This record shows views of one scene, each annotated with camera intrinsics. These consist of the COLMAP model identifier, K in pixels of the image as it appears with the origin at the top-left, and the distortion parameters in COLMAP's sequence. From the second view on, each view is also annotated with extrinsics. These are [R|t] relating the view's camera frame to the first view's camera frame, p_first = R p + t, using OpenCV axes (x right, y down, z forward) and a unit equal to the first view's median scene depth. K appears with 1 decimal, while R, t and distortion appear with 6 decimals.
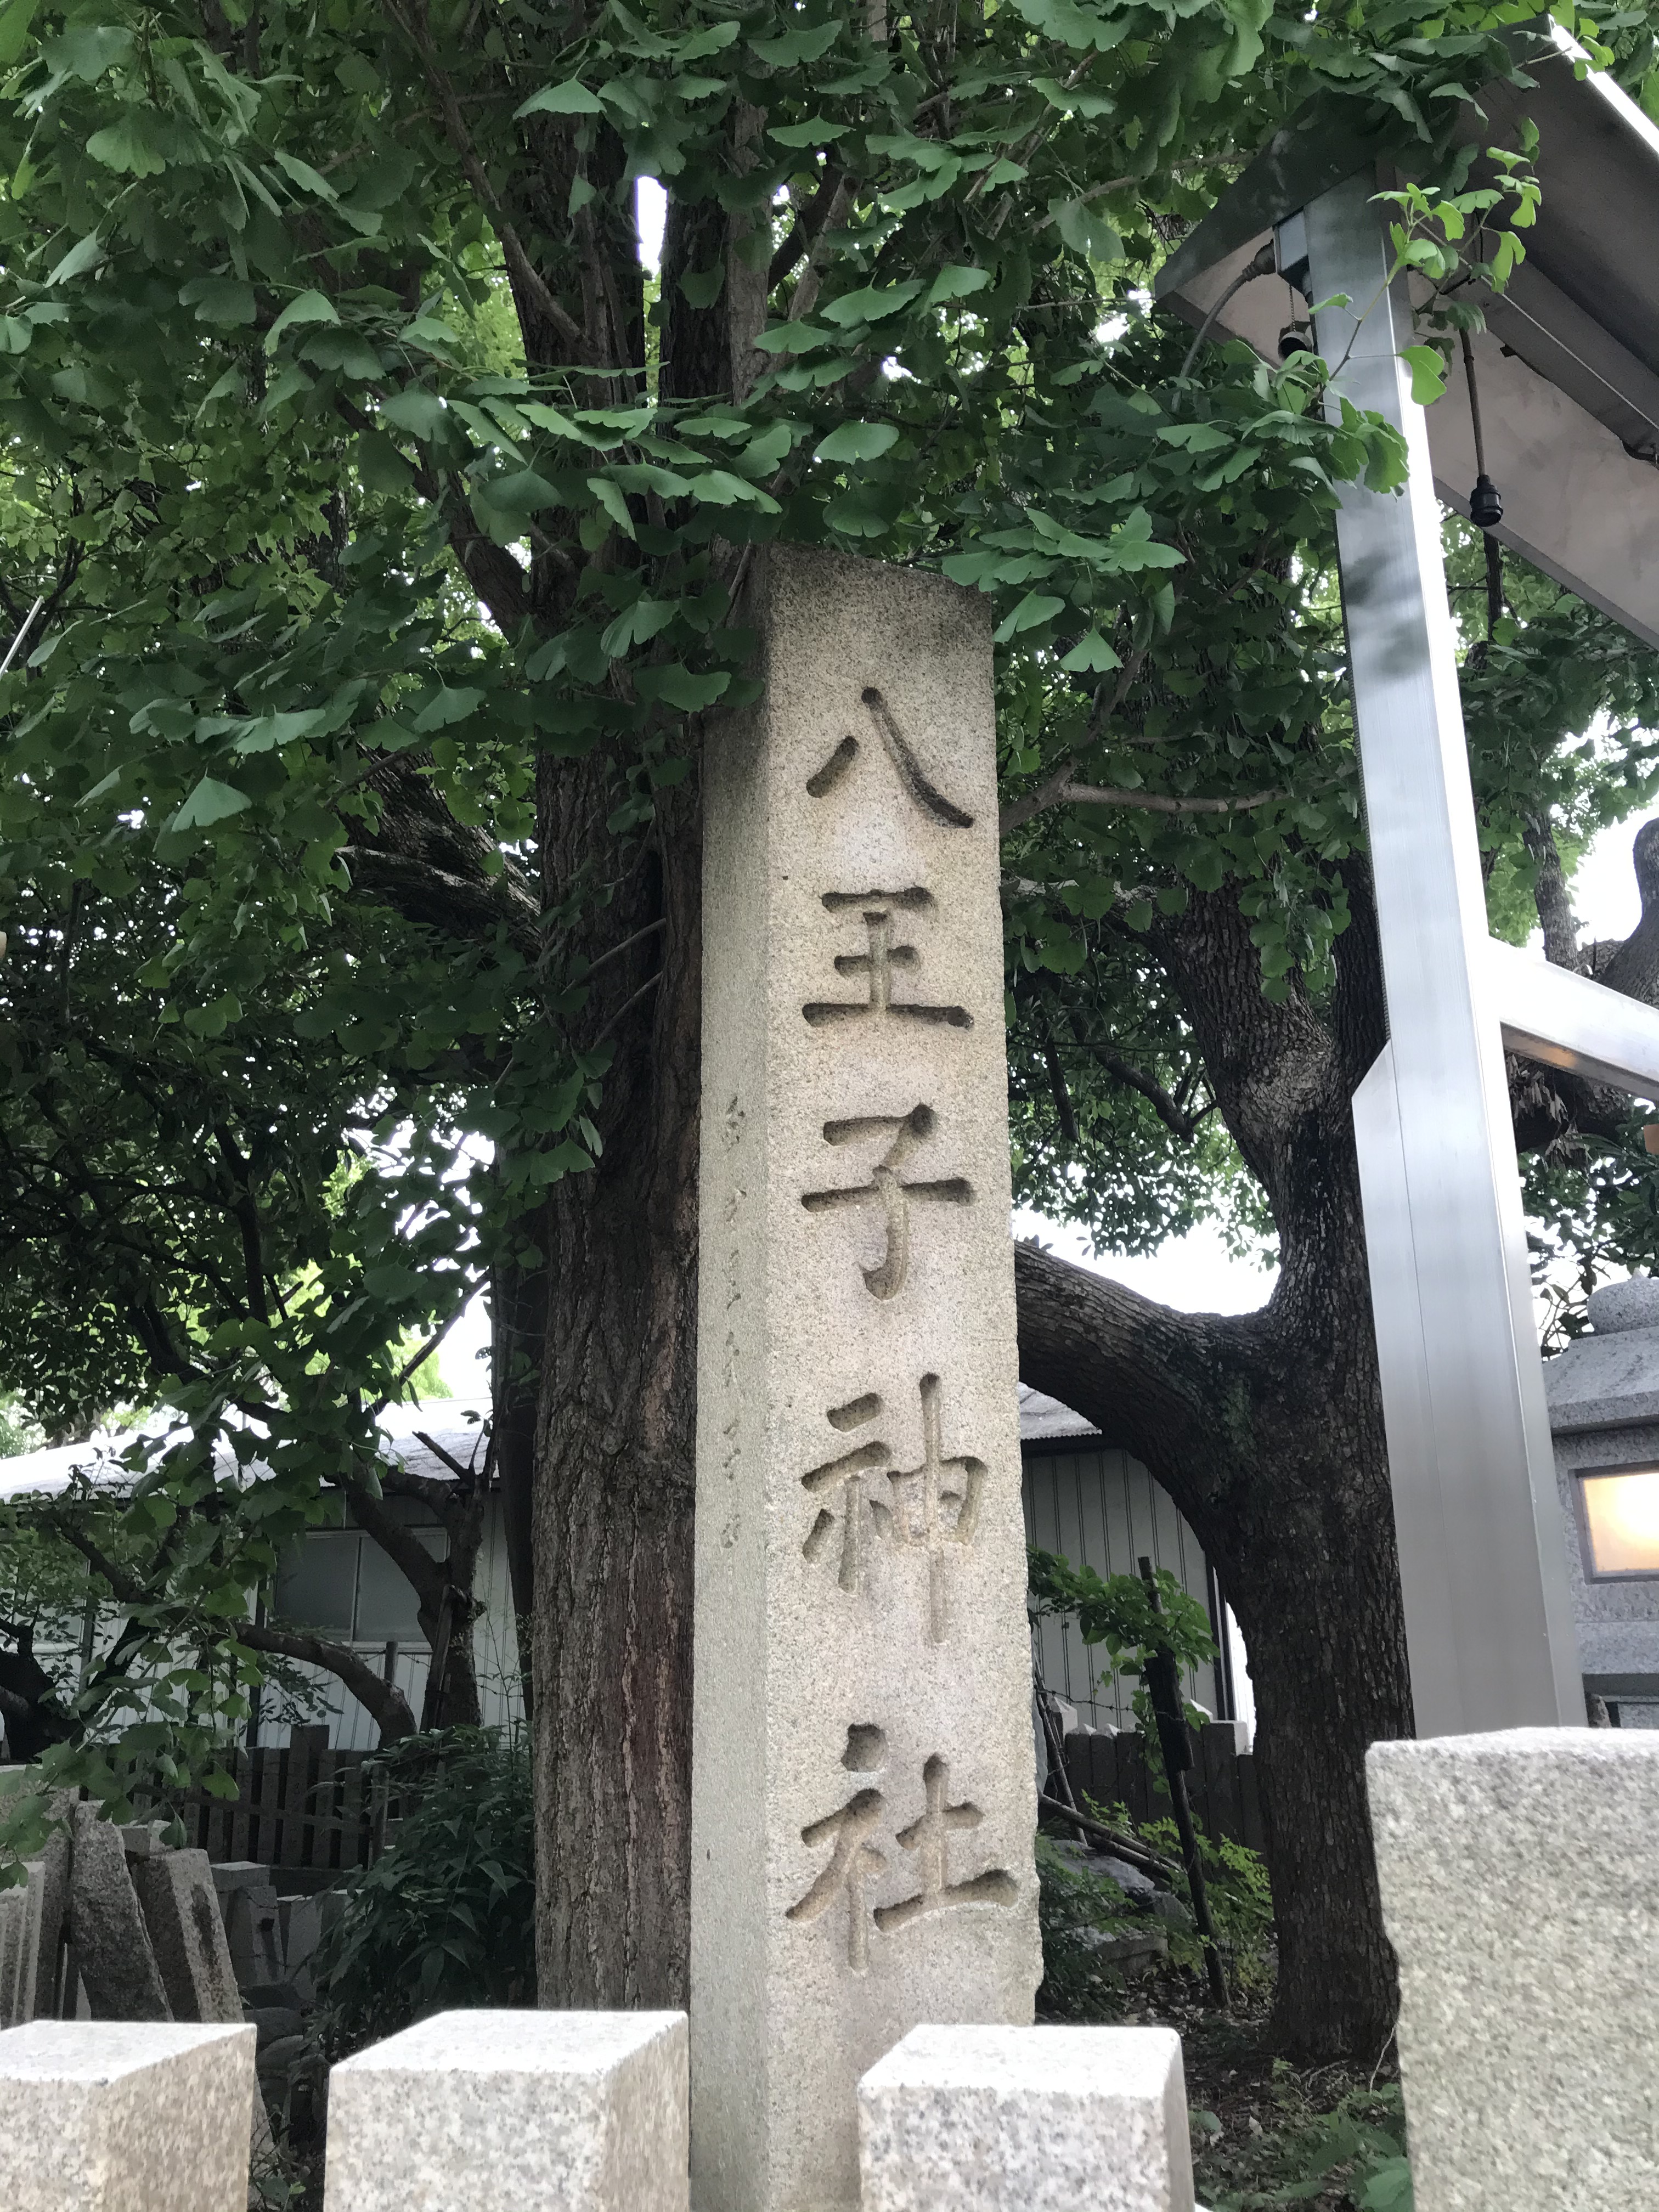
lens RADIAL K [[1815.7, 0, 833.5], [0, 1815.7, 1109.2], [0, 0, 1]] dist [0.033129, -0.025636]
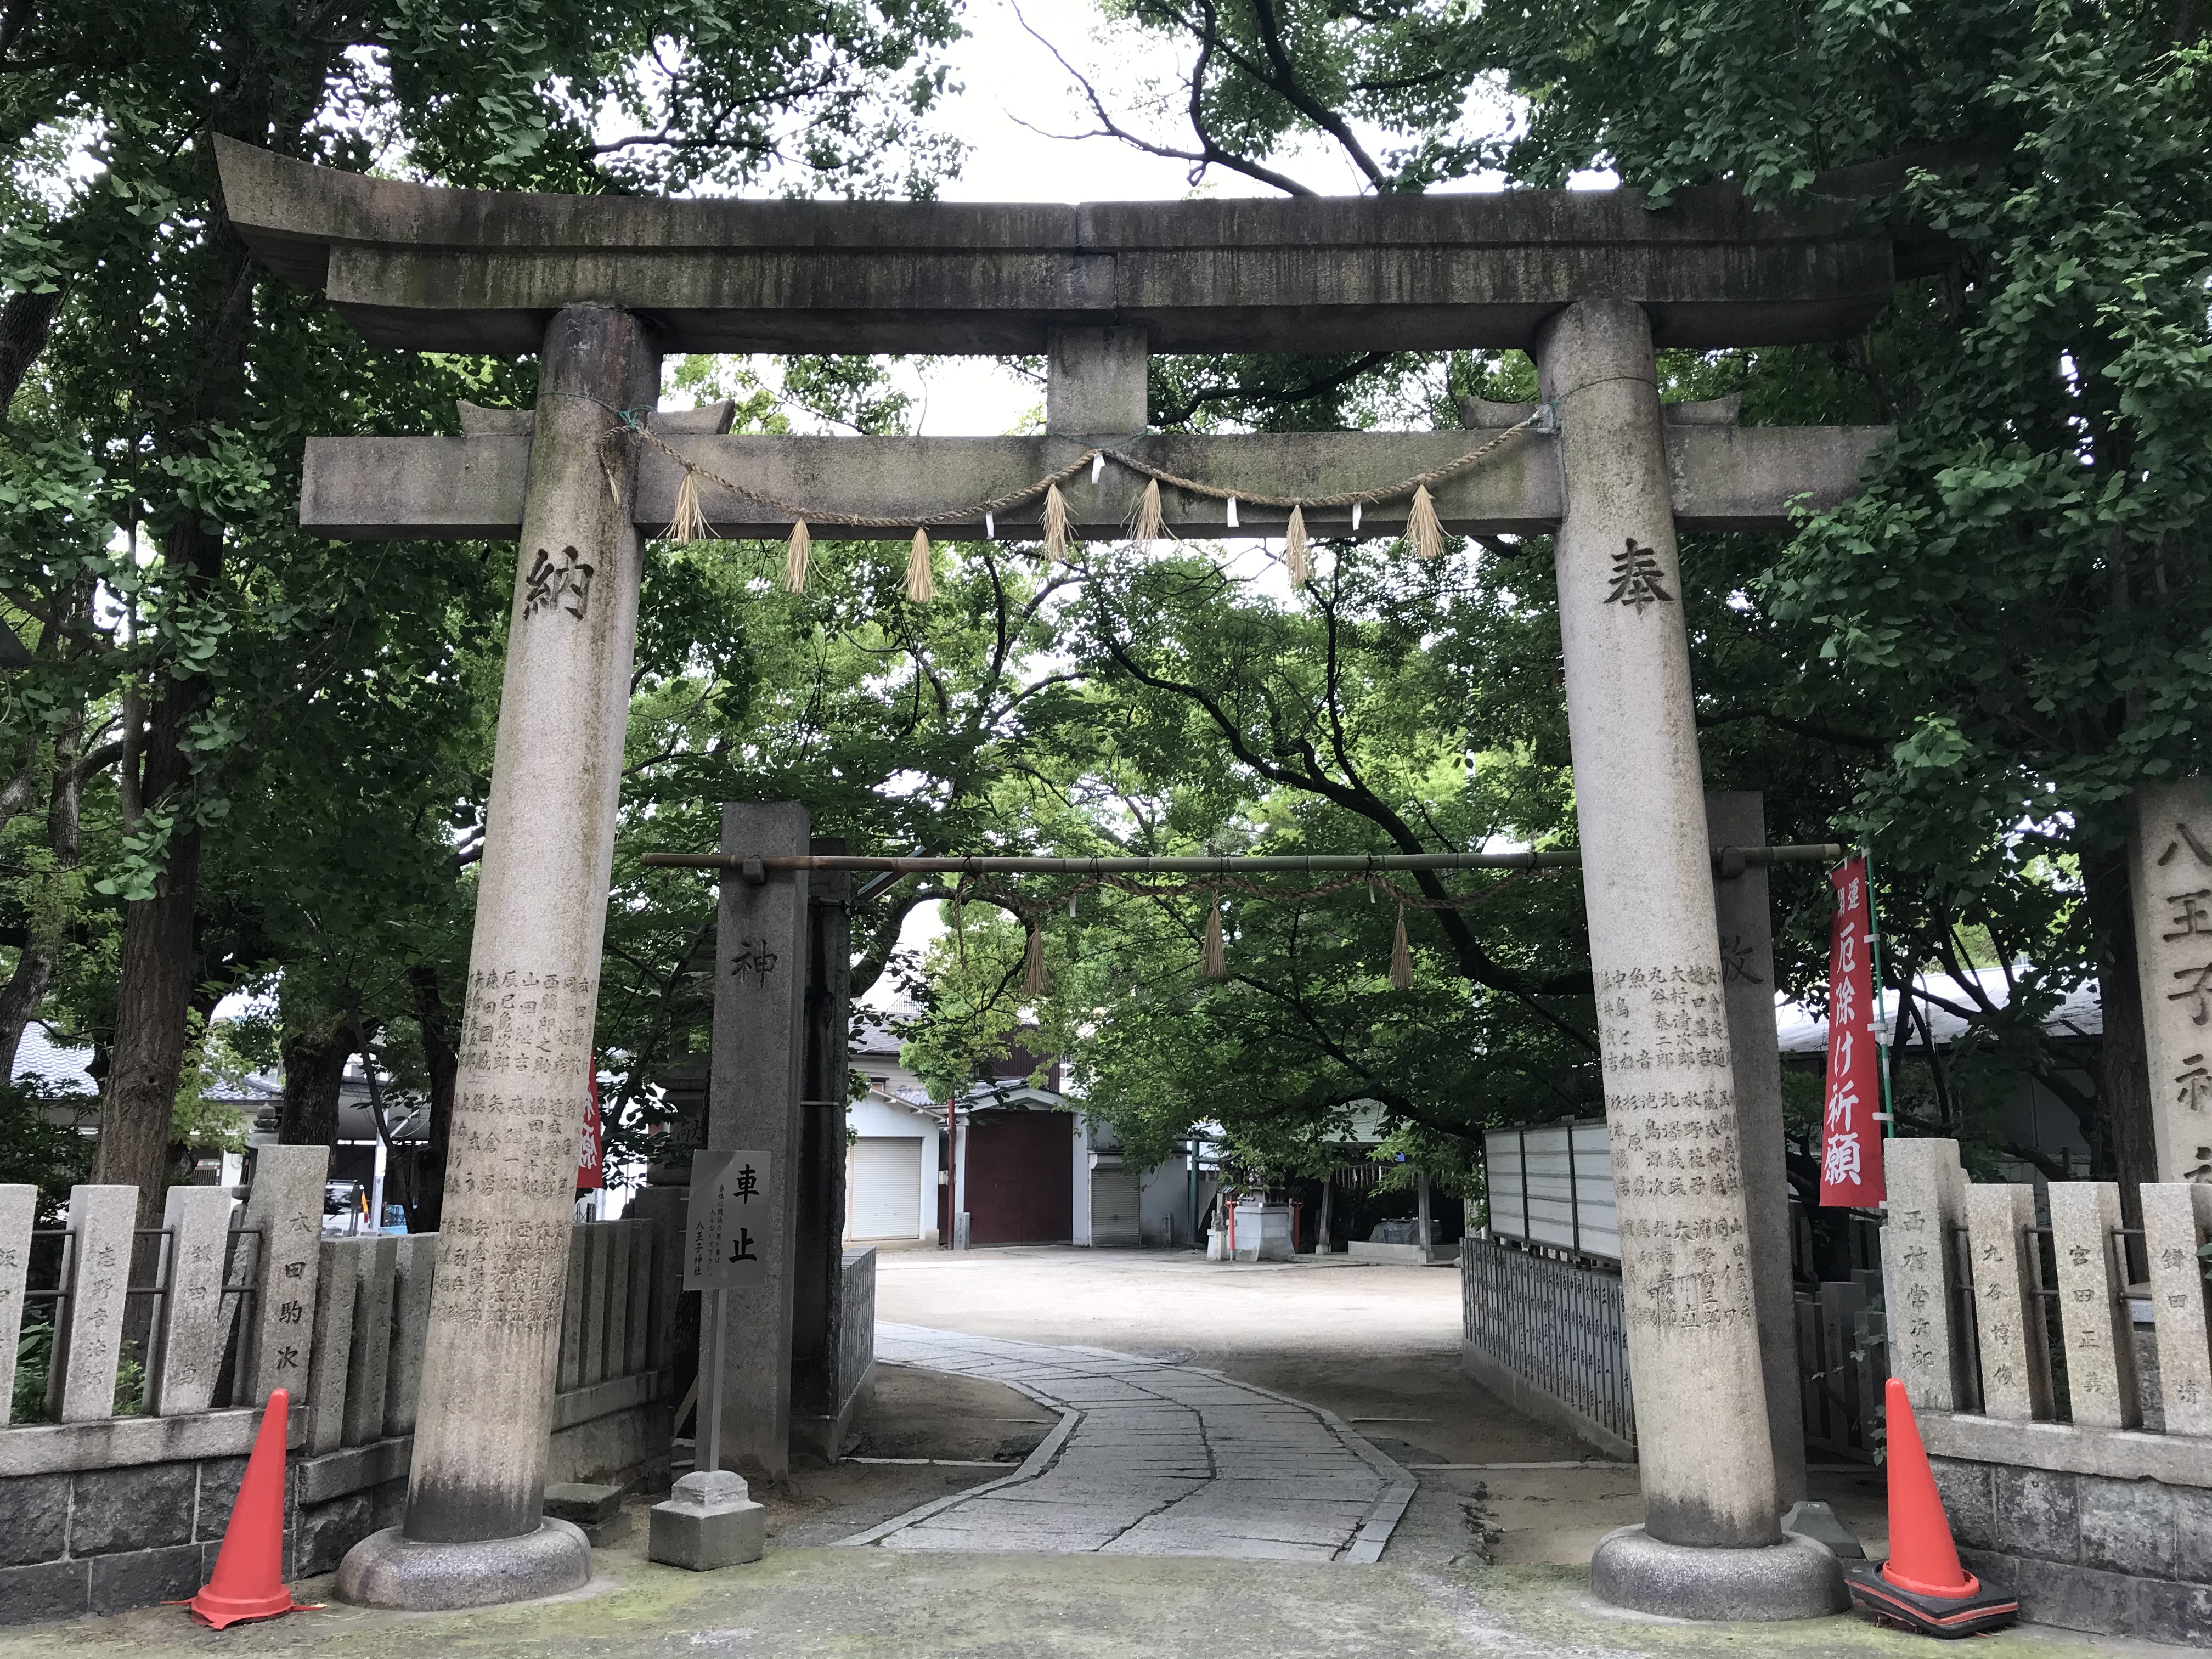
lens RADIAL K [[1815.7, 0, 1109.6], [0, 1815.7, 827.4], [0, 0, 1]] dist [0.033129, -0.025636]
pose [[0.762783, -0.110674, -0.637113, 0.662030], [0.151398, 0.988427, 0.009559, -0.573201], [0.628682, -0.103749, 0.770711, -2.729491]]
